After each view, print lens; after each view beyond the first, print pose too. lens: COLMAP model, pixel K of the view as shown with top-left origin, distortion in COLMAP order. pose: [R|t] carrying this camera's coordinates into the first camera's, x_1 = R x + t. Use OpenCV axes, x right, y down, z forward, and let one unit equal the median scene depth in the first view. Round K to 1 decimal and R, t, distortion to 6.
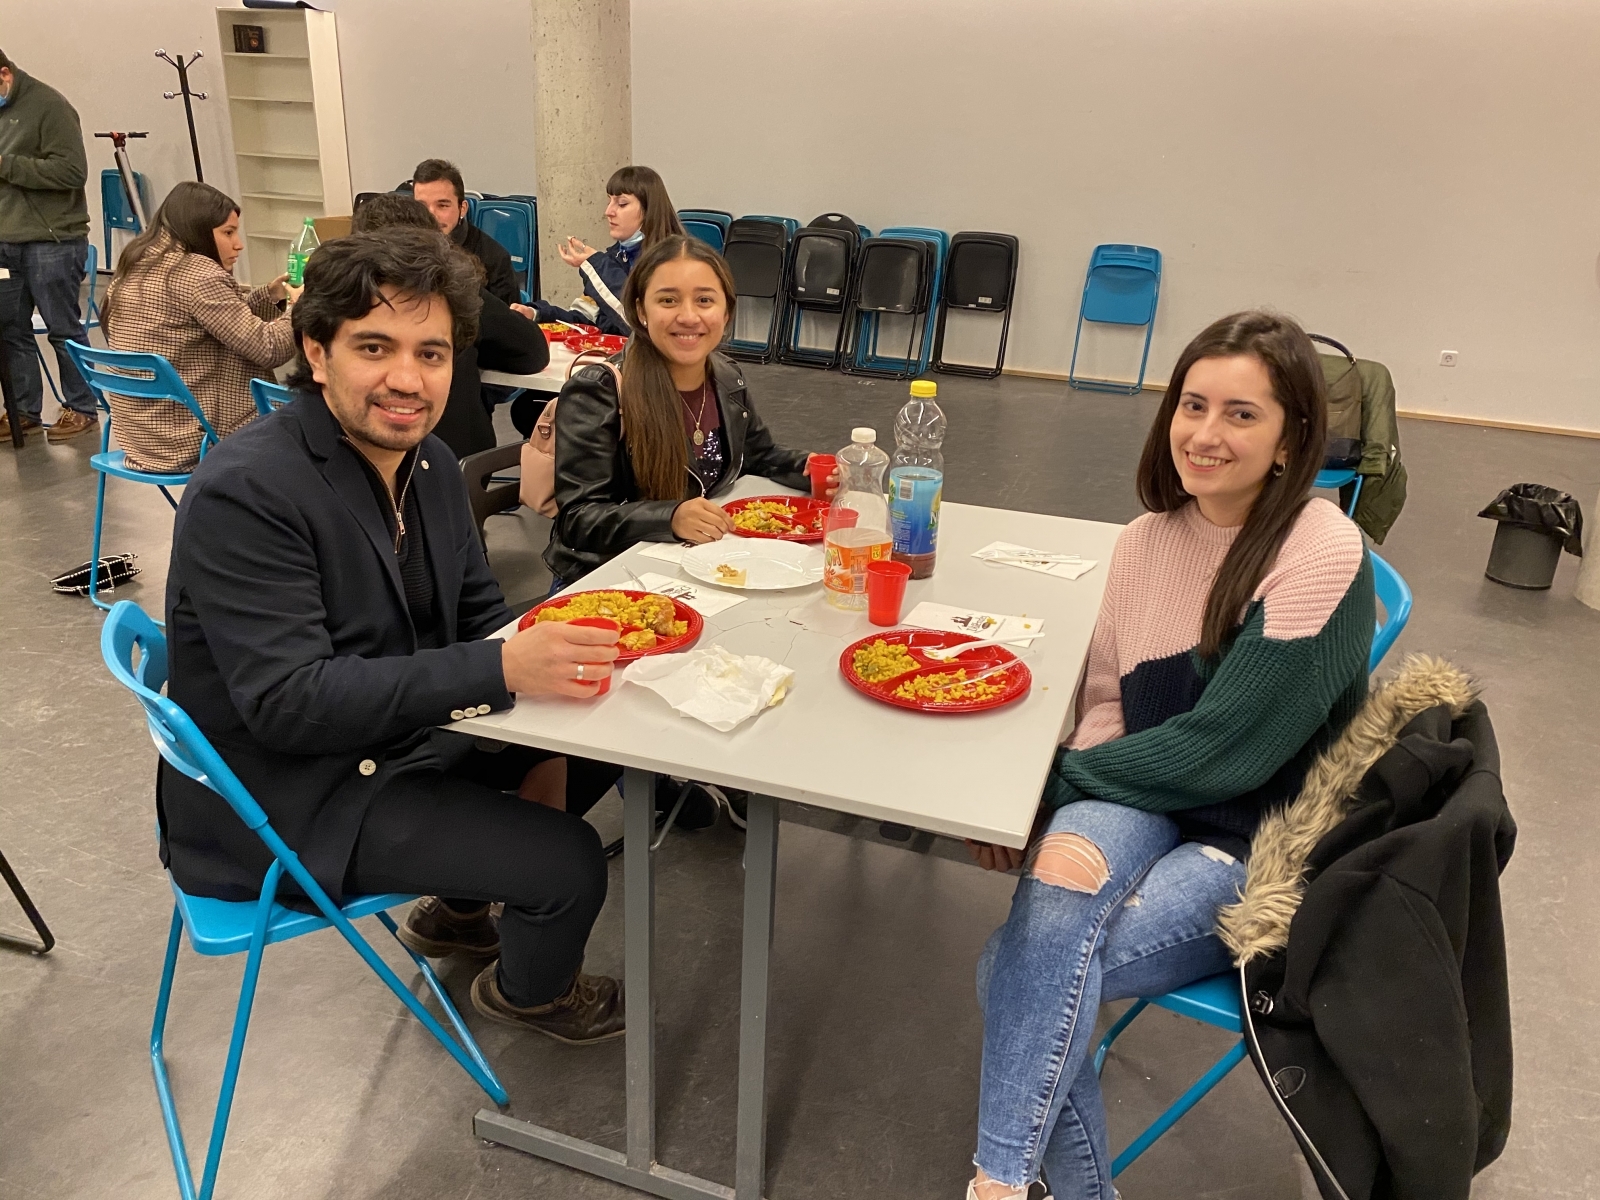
lens RADIAL K [[1224.1, 0, 791.8], [0, 1224.1, 596.9], [0, 0, 1]] dist [0.035156, -0.031627]
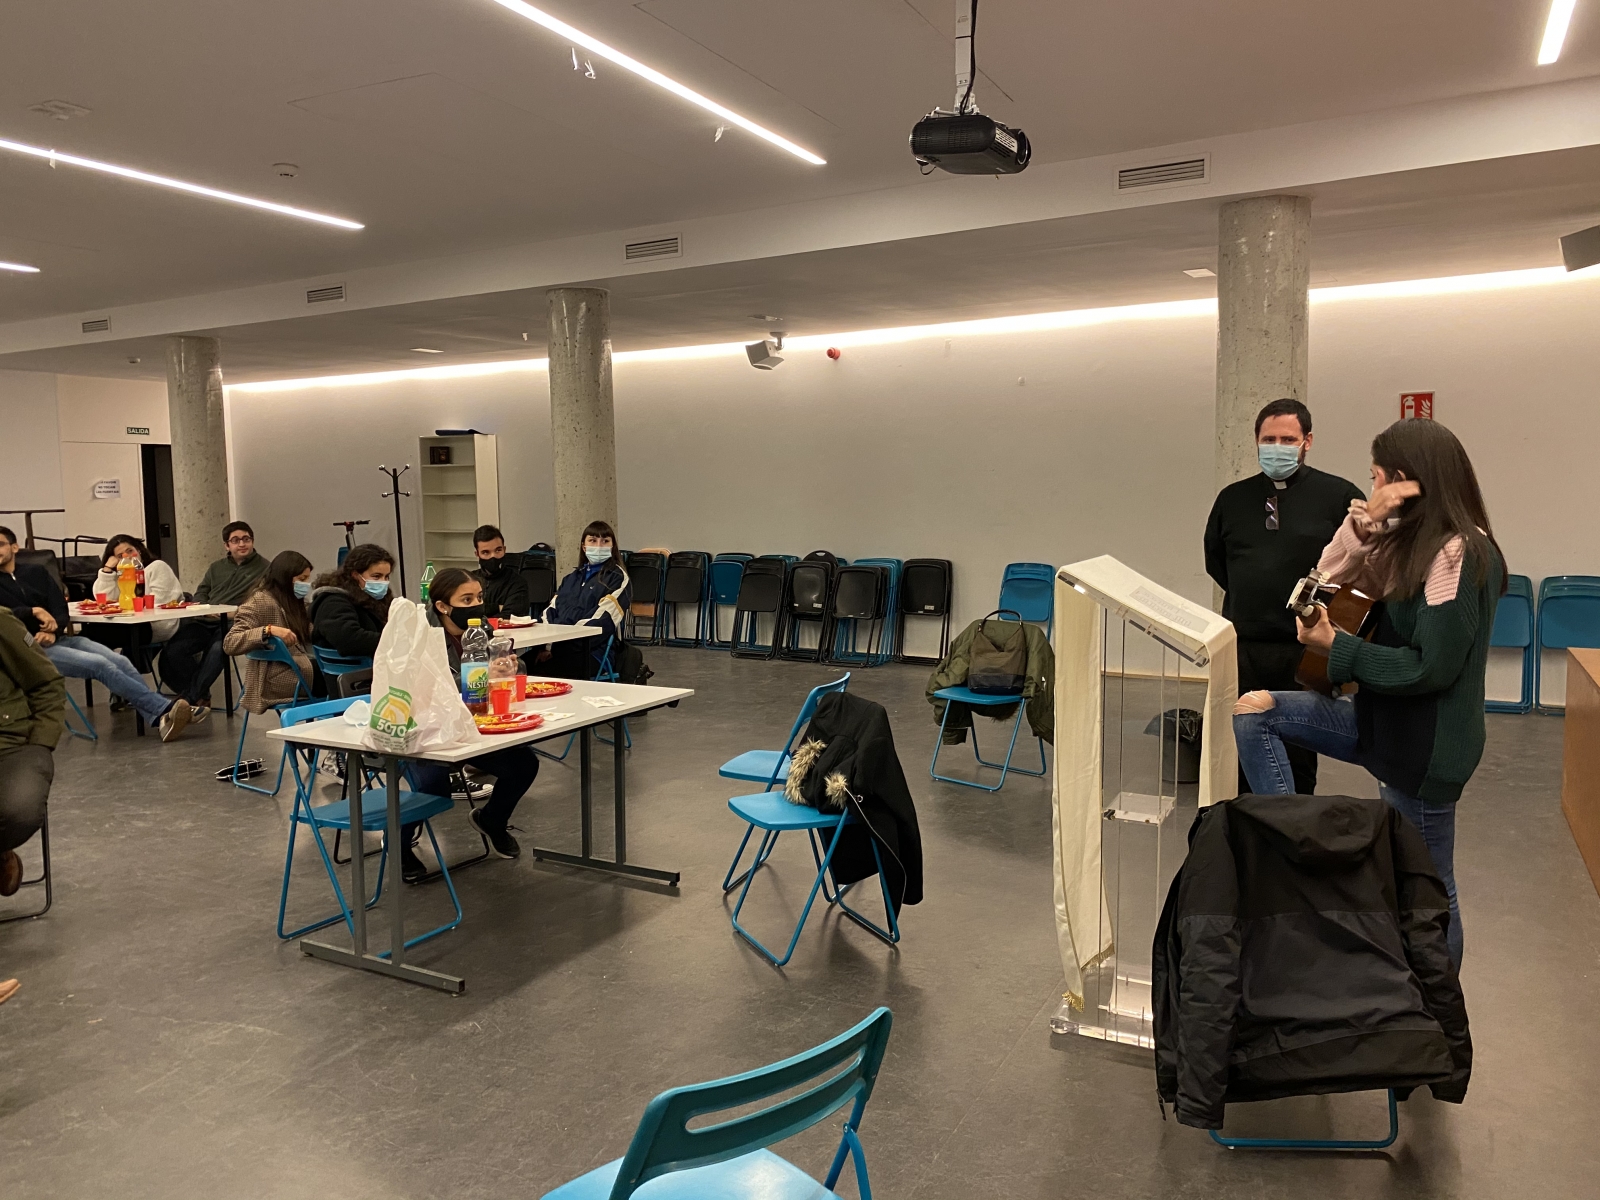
lens RADIAL K [[1224.1, 0, 803.7], [0, 1224.1, 597.1], [0, 0, 1]] dist [0.035156, -0.031627]
pose [[0.983913, -0.040595, -0.173973, 0.249605], [-0.007805, 0.963142, -0.268879, 0.099607], [0.178476, 0.265912, 0.947332, -0.264919]]
